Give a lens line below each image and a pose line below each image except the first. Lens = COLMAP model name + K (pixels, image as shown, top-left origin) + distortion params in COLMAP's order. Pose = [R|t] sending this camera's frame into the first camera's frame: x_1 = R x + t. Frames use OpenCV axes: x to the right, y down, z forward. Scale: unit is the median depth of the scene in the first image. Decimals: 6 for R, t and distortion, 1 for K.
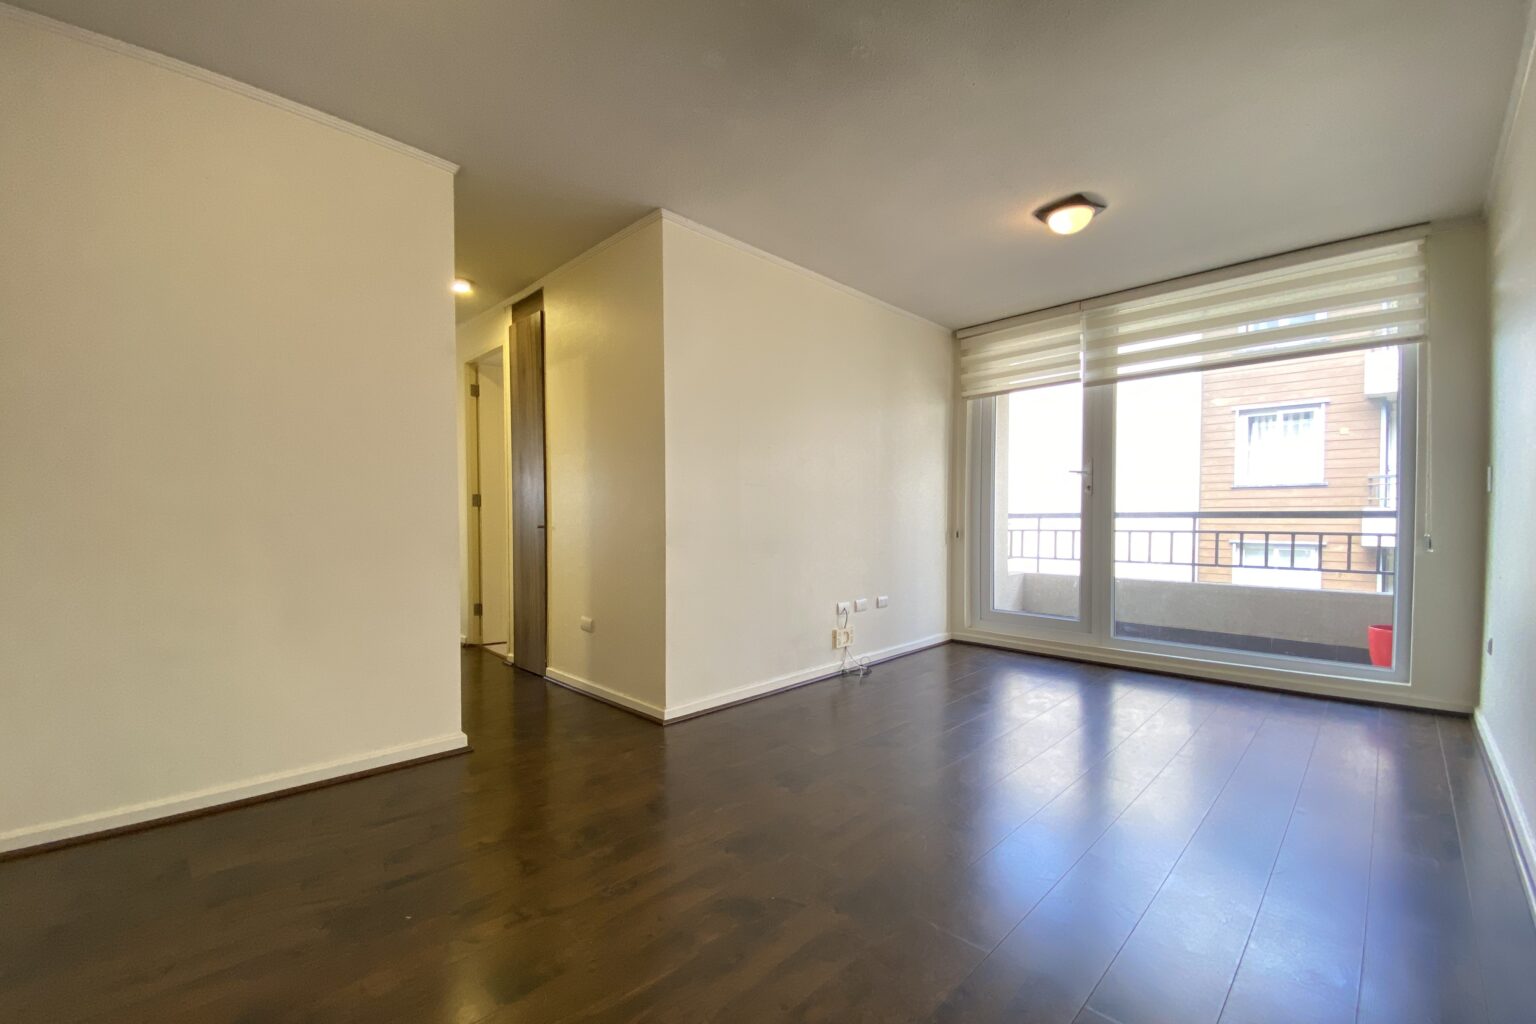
lens RADIAL K [[620.8, 0, 723.8], [0, 620.8, 527.4], [0, 0, 1]] dist [-0.000353, -0.000707]
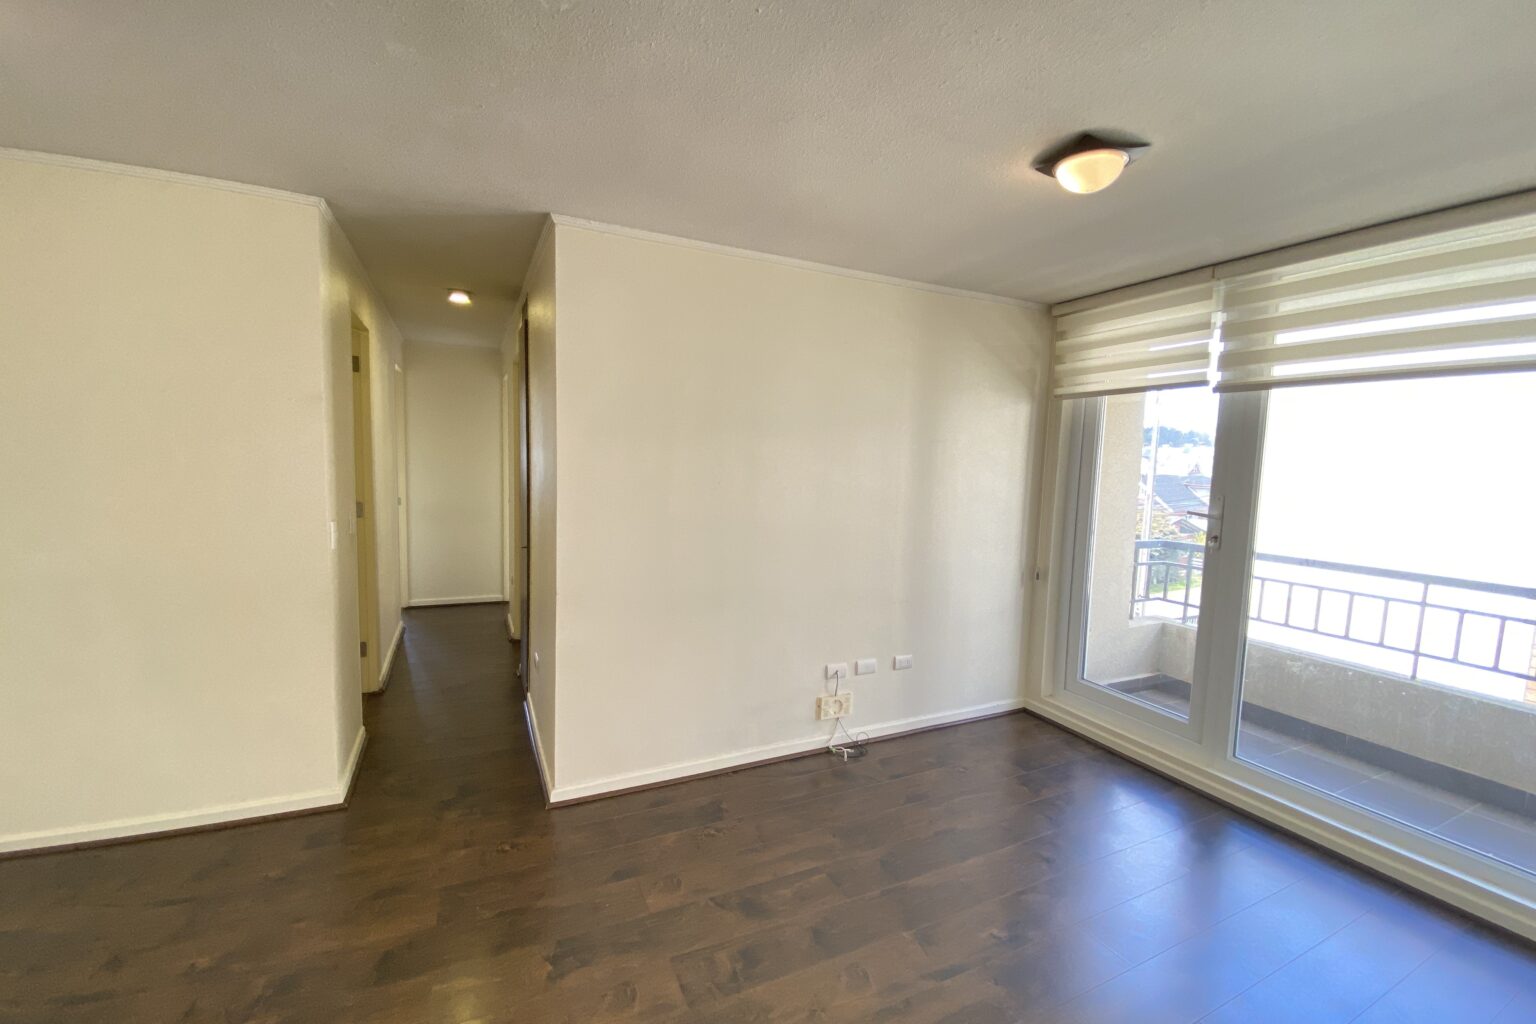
lens RADIAL K [[620.8, 0, 751.0], [0, 620.8, 508.9], [0, 0, 1]] dist [-0.000353, -0.000707]
pose [[0.952928, 0.052657, -0.298588, 0.310819], [-0.034089, 0.997166, 0.067061, -0.129896], [0.301273, -0.053726, 0.952023, 0.196375]]
